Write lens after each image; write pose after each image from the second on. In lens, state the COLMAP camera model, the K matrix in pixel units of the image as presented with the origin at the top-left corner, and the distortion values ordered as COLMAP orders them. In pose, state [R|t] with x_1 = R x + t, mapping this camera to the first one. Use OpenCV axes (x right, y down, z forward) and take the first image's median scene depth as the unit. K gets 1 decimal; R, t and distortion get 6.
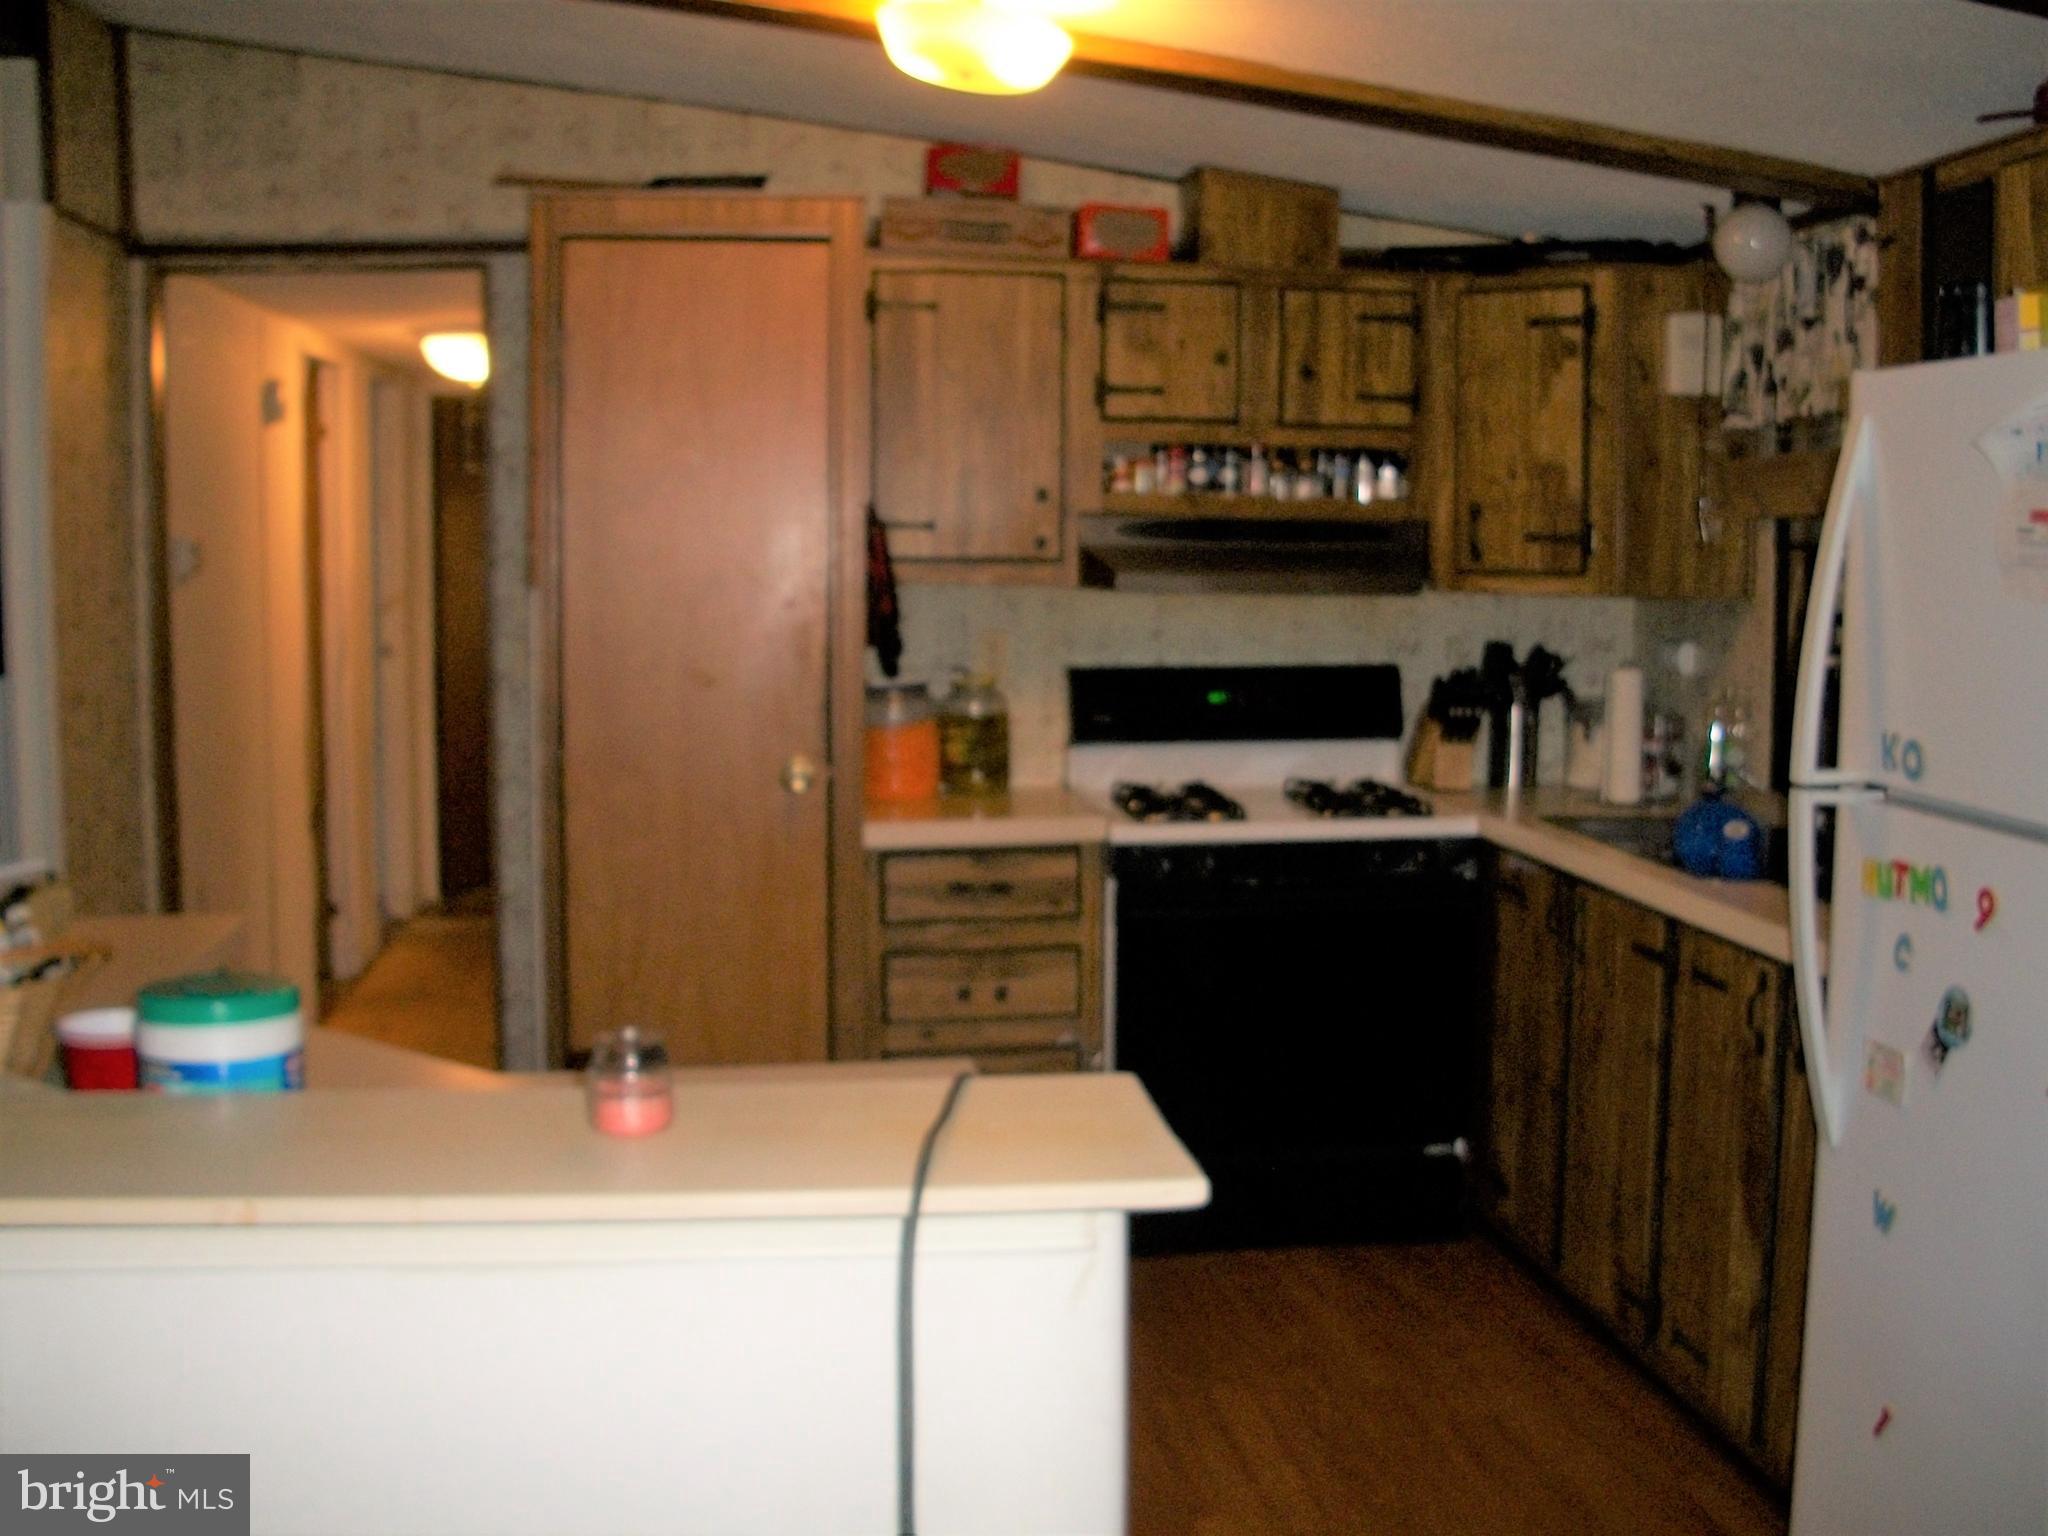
lens RADIAL K [[2154.6, 0, 1034.2], [0, 2154.6, 749.7], [0, 0, 1]] dist [-0.220621, 0.211568]
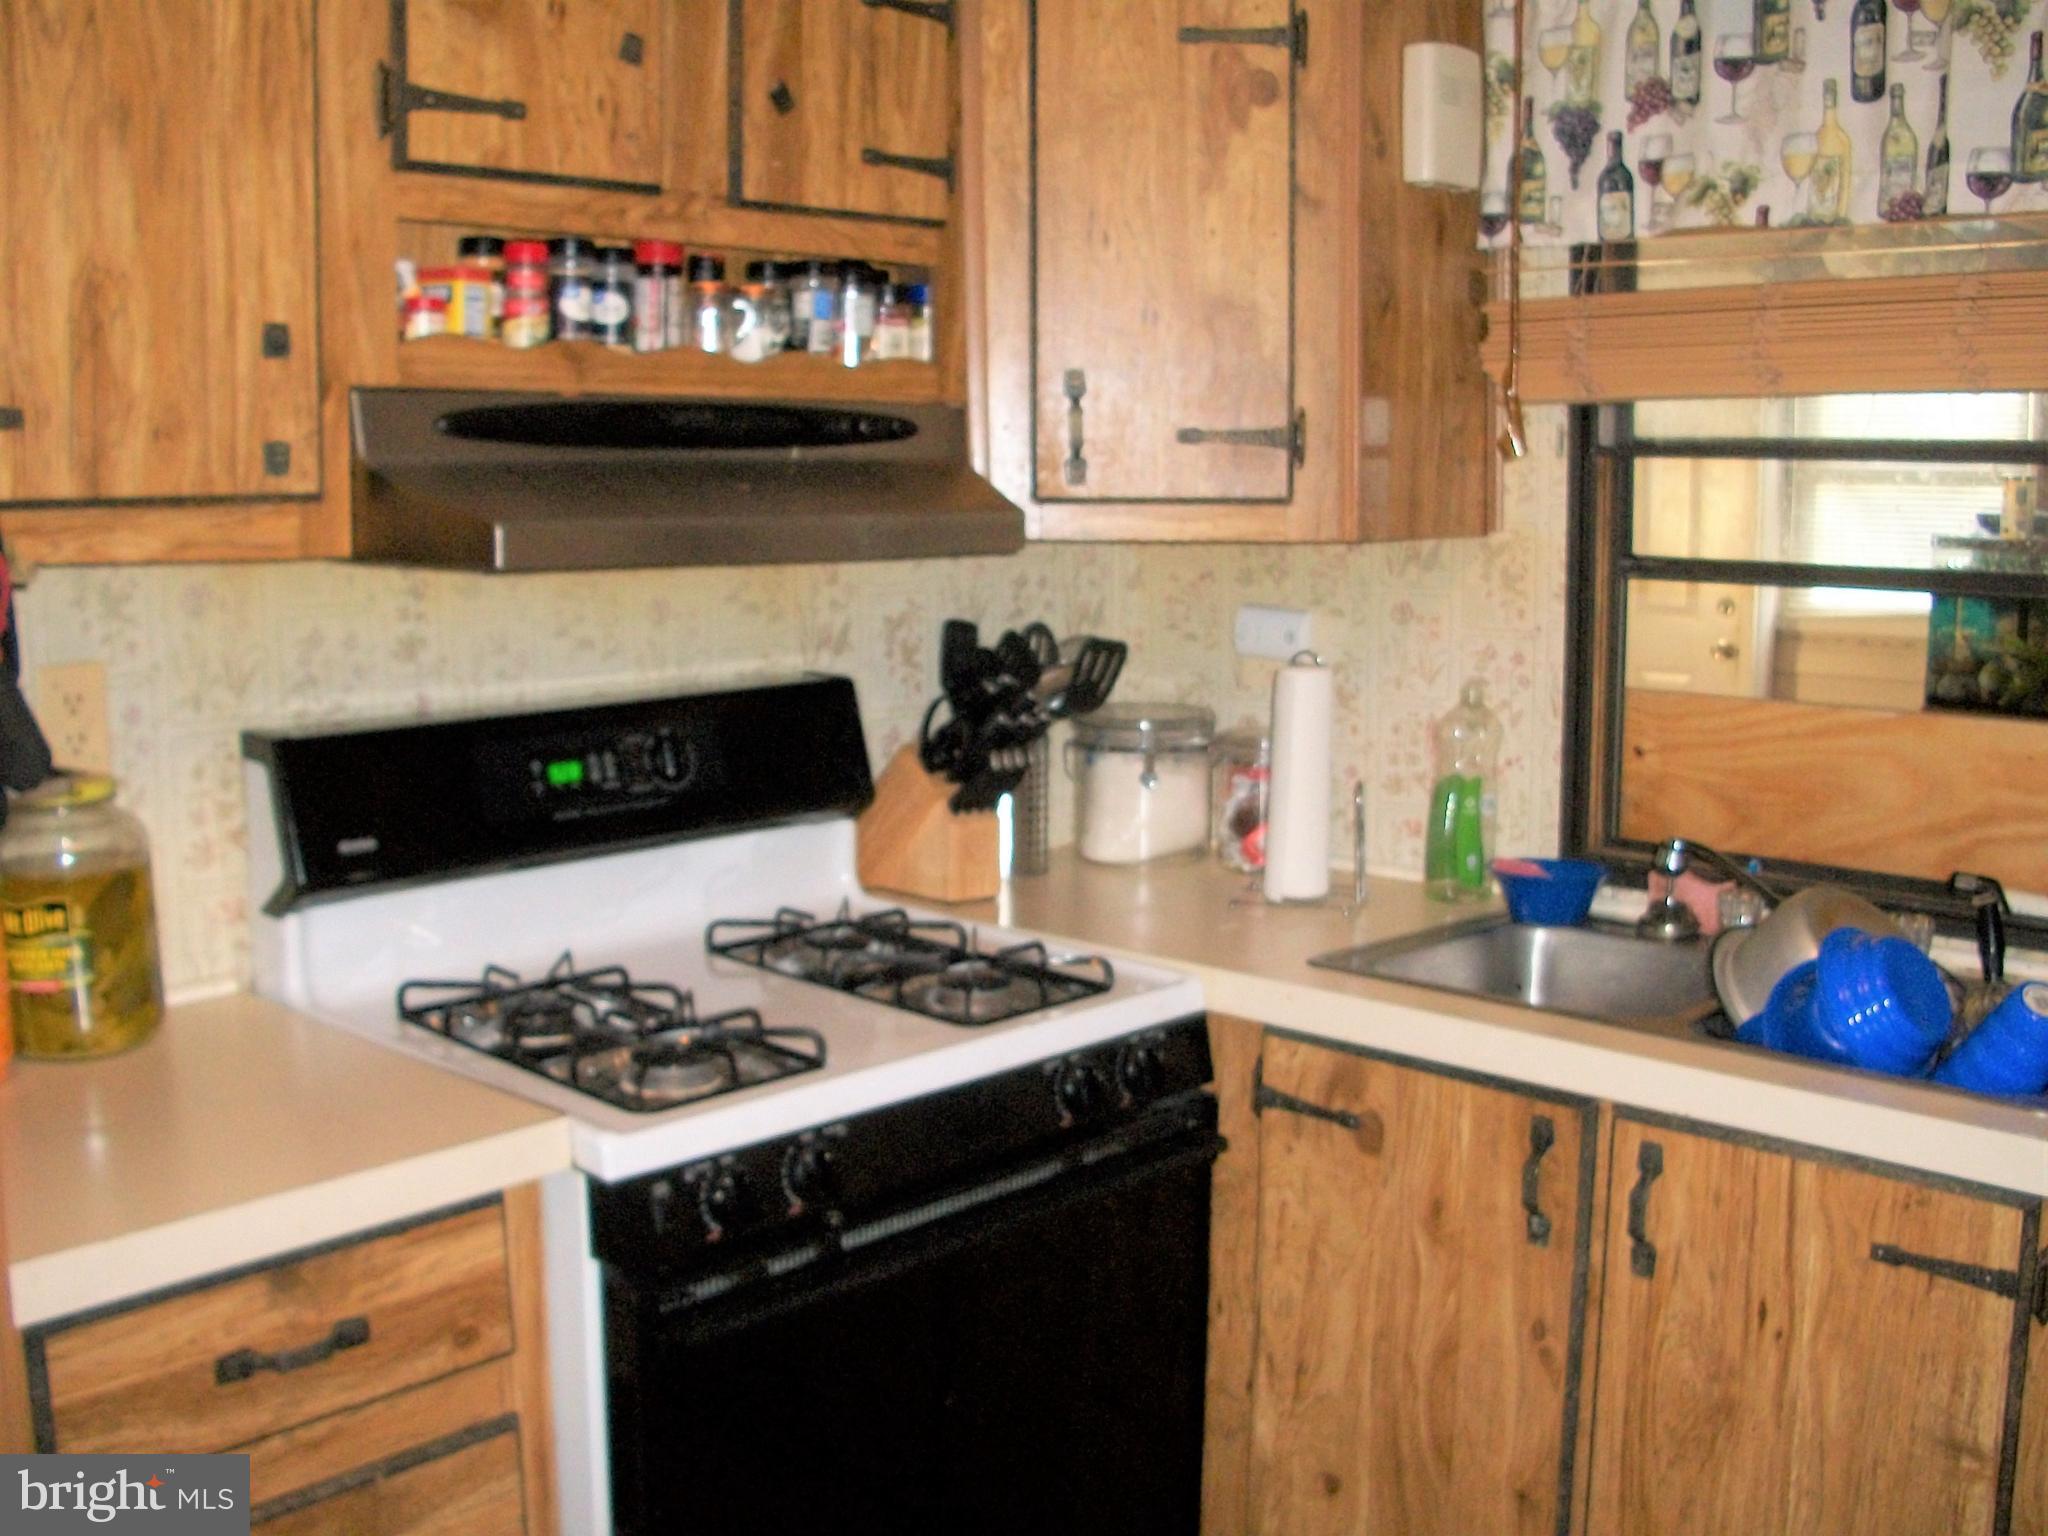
lens RADIAL K [[2154.6, 0, 1034.2], [0, 2154.6, 749.7], [0, 0, 1]] dist [-0.220621, 0.211568]
pose [[0.789154, -0.085239, 0.608252, -0.131041], [0.059920, 0.996284, 0.061876, -0.056159], [-0.611266, -0.012383, 0.791329, 0.589682]]
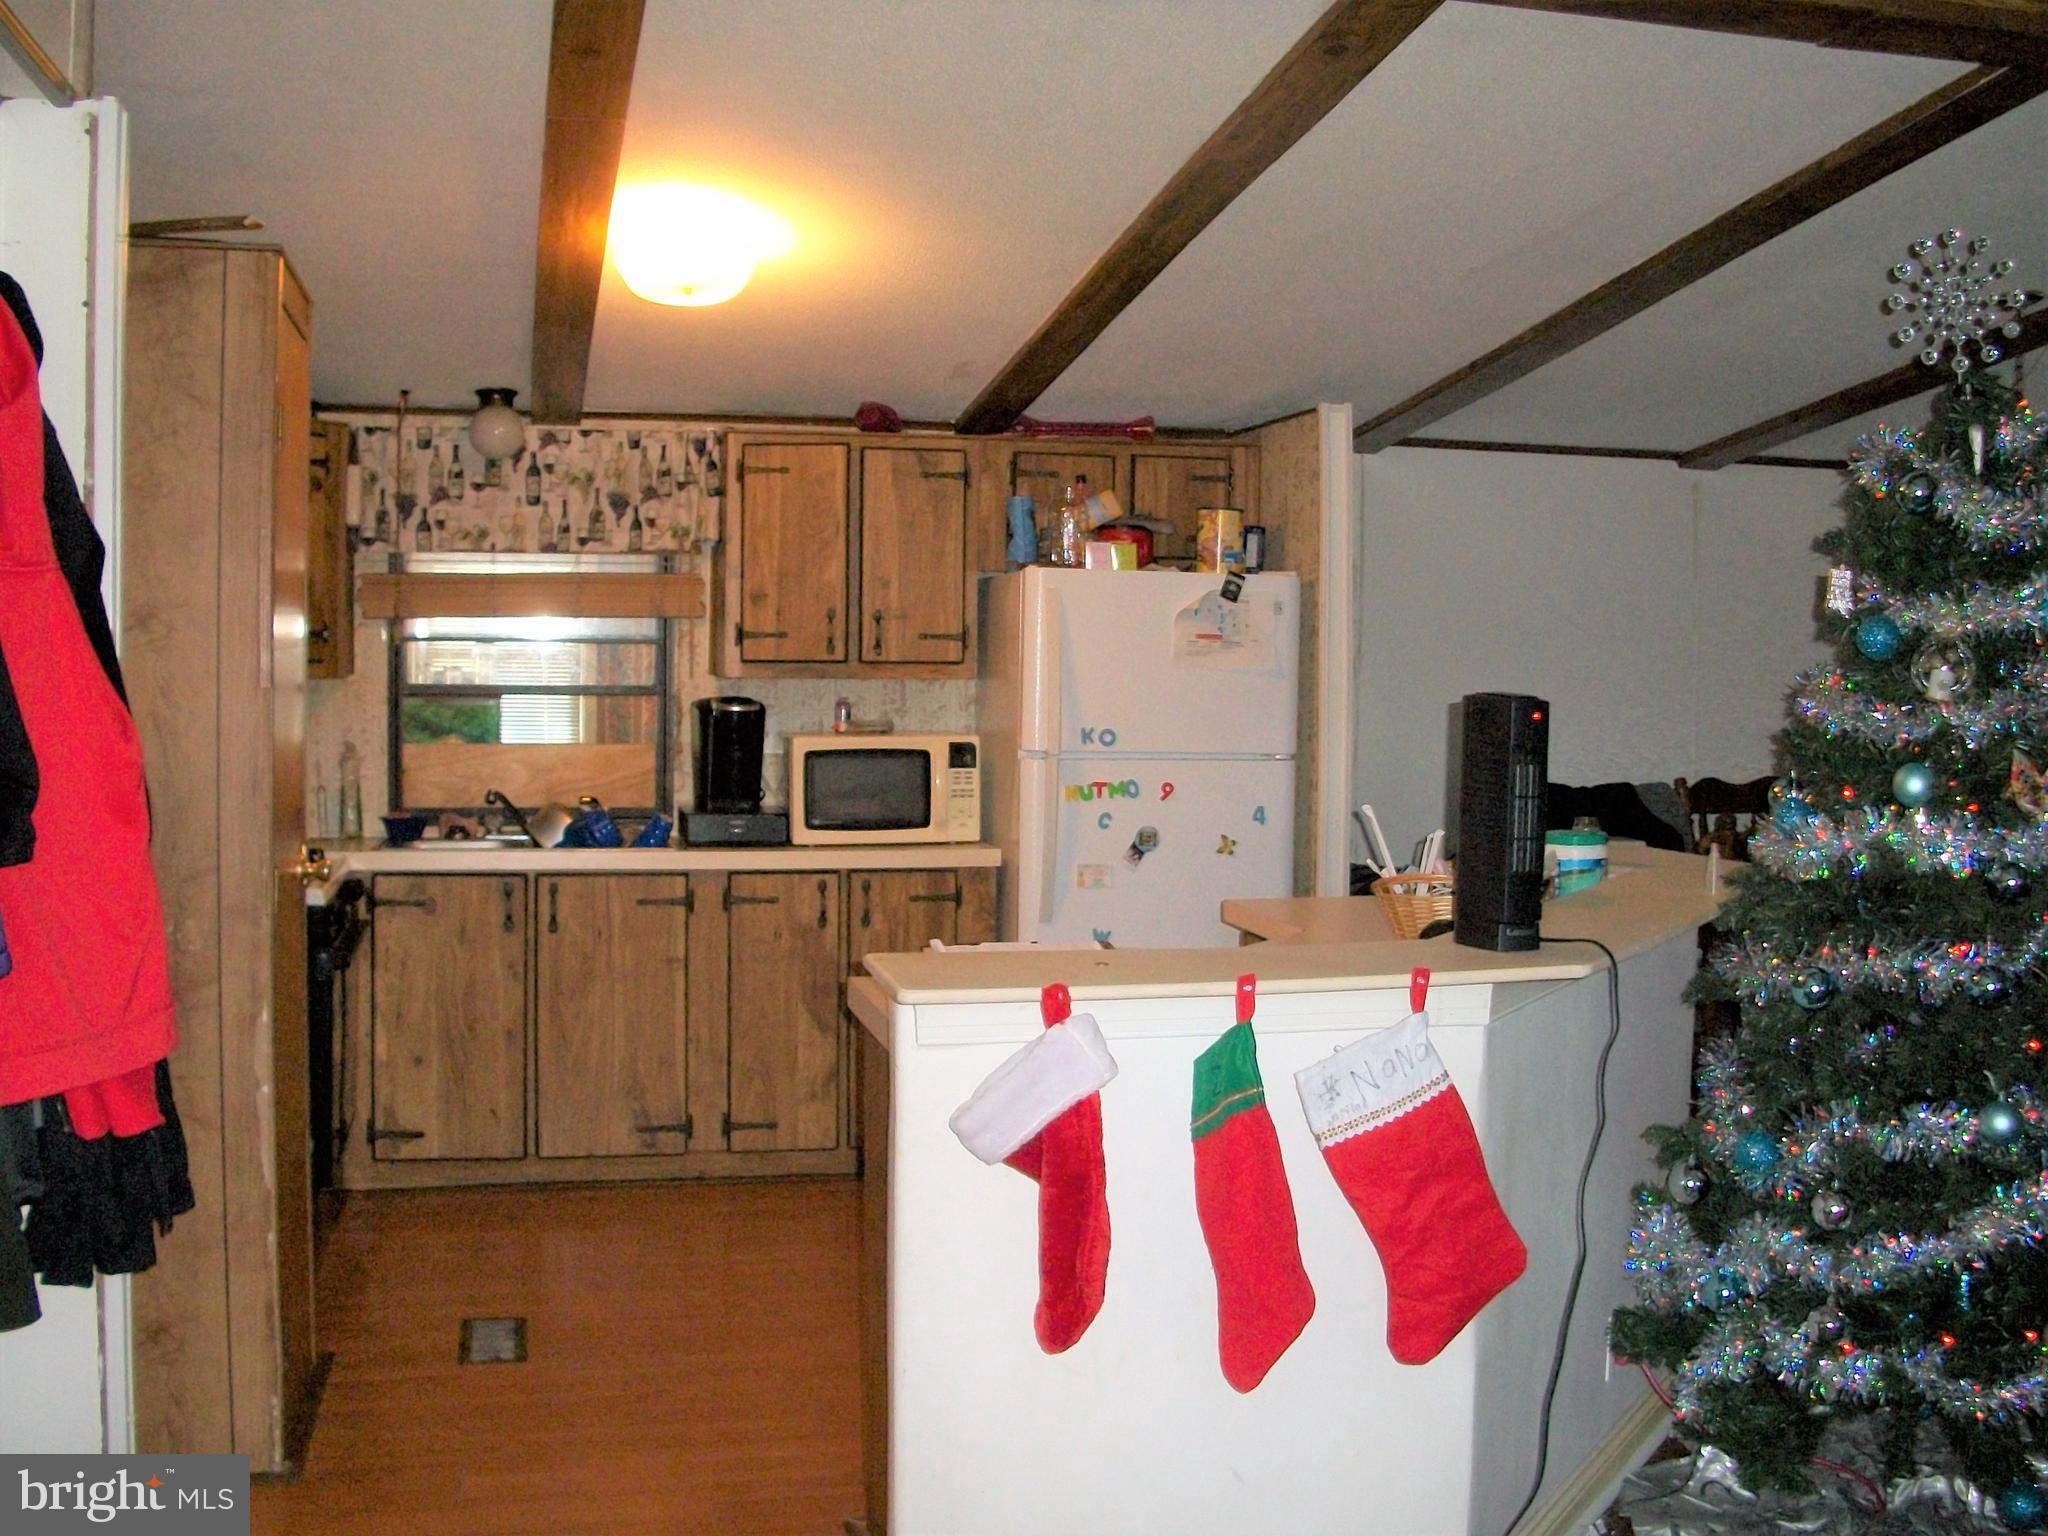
lens RADIAL K [[2154.6, 0, 1034.2], [0, 2154.6, 749.7], [0, 0, 1]] dist [-0.220621, 0.211568]
pose [[-0.080176, -0.050461, 0.995503, -1.010817], [0.080316, 0.995143, 0.056912, -0.066539], [-0.993540, 0.084518, -0.075734, 0.661131]]
